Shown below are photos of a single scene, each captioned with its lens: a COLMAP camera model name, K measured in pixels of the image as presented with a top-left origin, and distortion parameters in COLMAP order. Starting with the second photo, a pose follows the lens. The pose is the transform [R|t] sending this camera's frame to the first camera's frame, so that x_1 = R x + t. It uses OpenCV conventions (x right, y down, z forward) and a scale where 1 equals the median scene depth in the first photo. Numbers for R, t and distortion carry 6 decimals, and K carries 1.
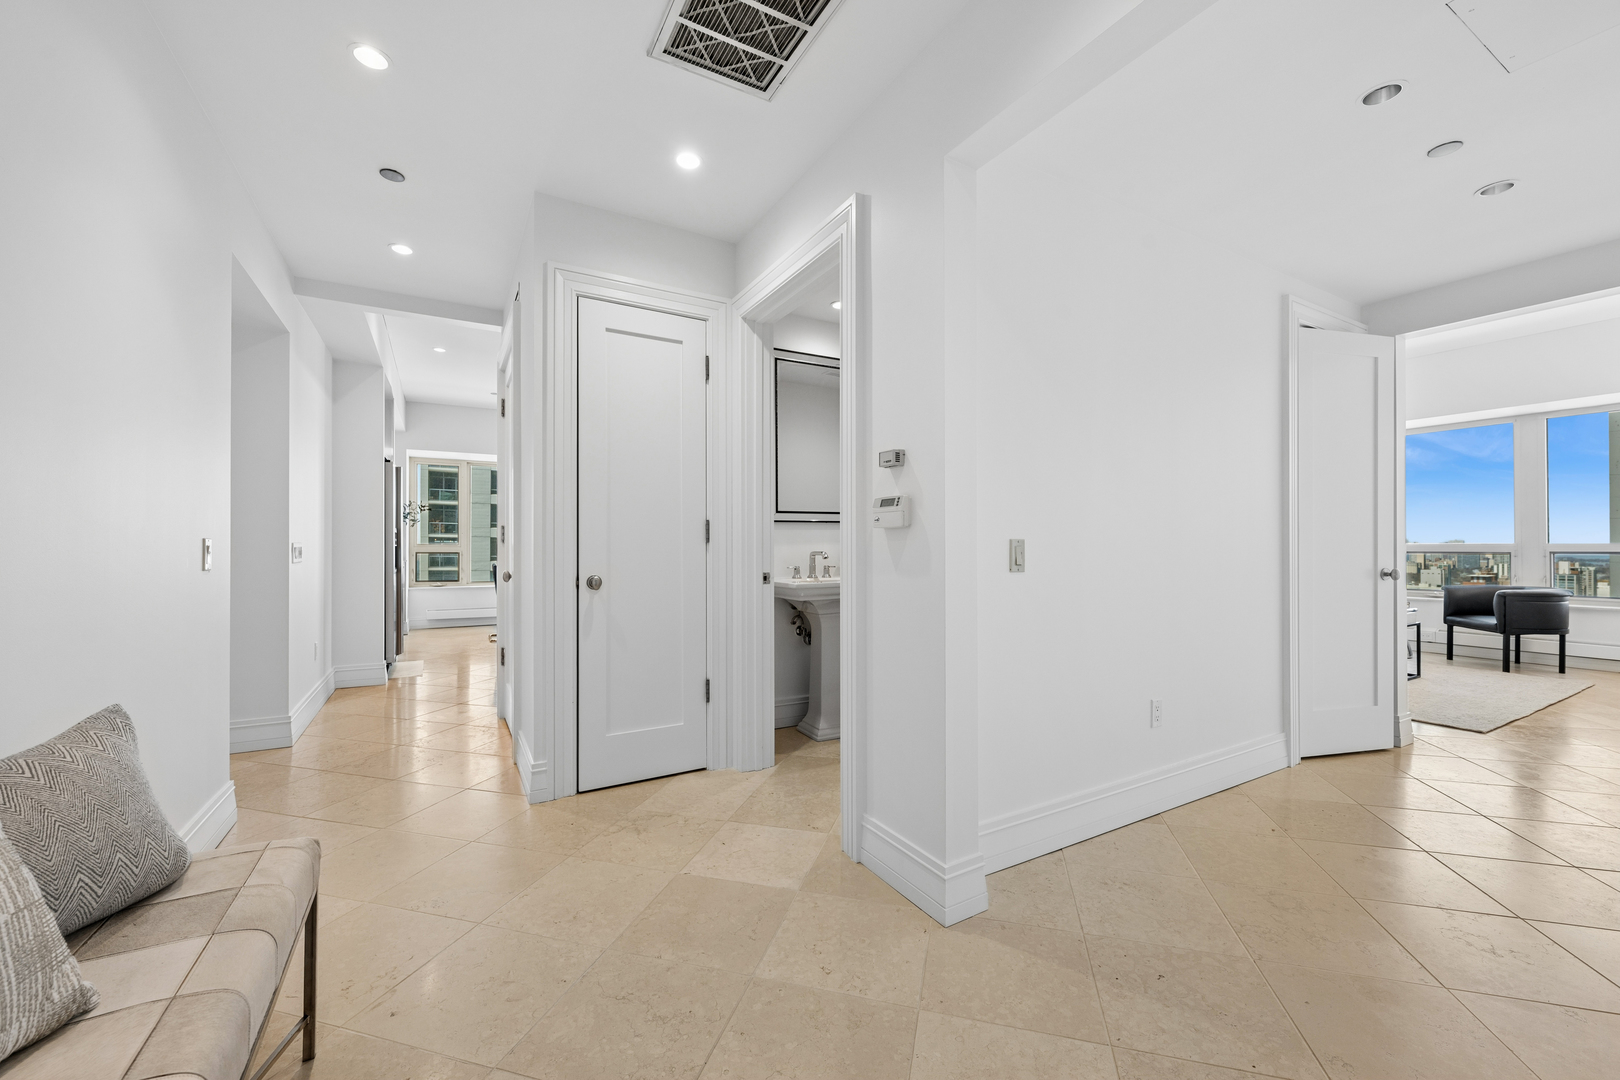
lens RADIAL K [[637.8, 0, 807.9], [0, 637.8, 541.3], [0, 0, 1]] dist [-0.004604, 0.000415]
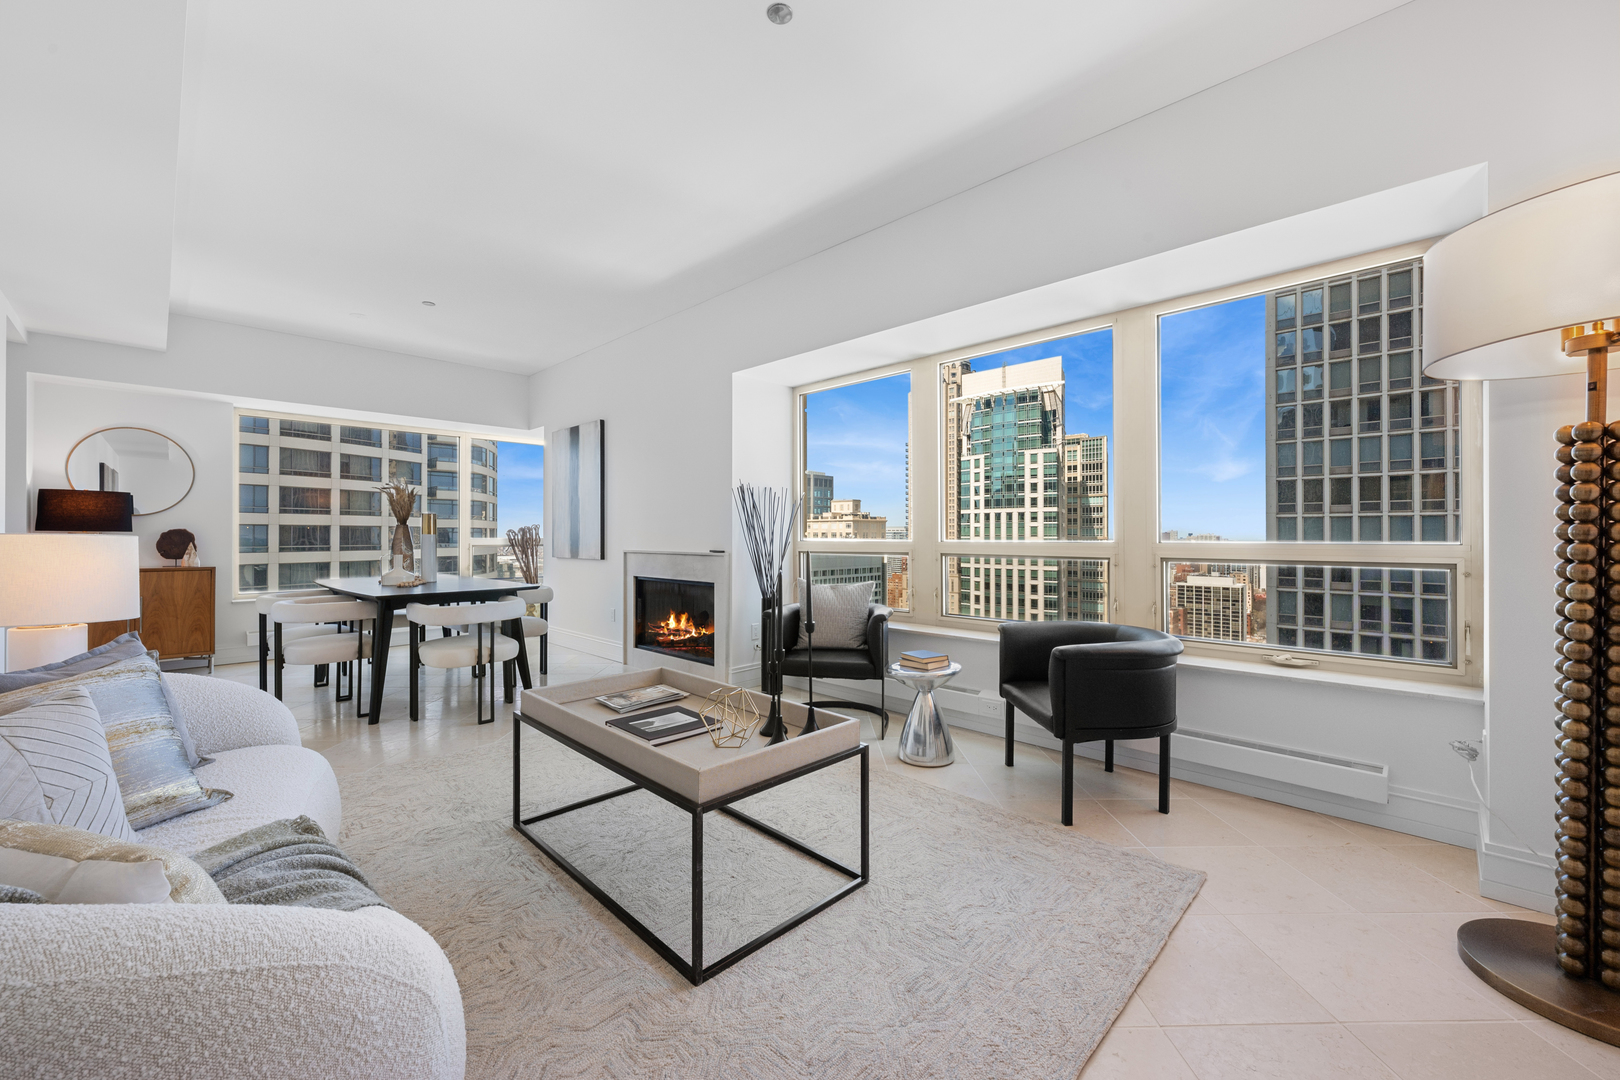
lens RADIAL K [[637.8, 0, 815.4], [0, 637.8, 536.2], [0, 0, 1]] dist [-0.004604, 0.000415]
pose [[0.959269, 0.001408, 0.282492, 0.748052], [-0.005096, 0.999911, 0.012321, -0.006023], [-0.282449, -0.013258, 0.959191, 0.576241]]
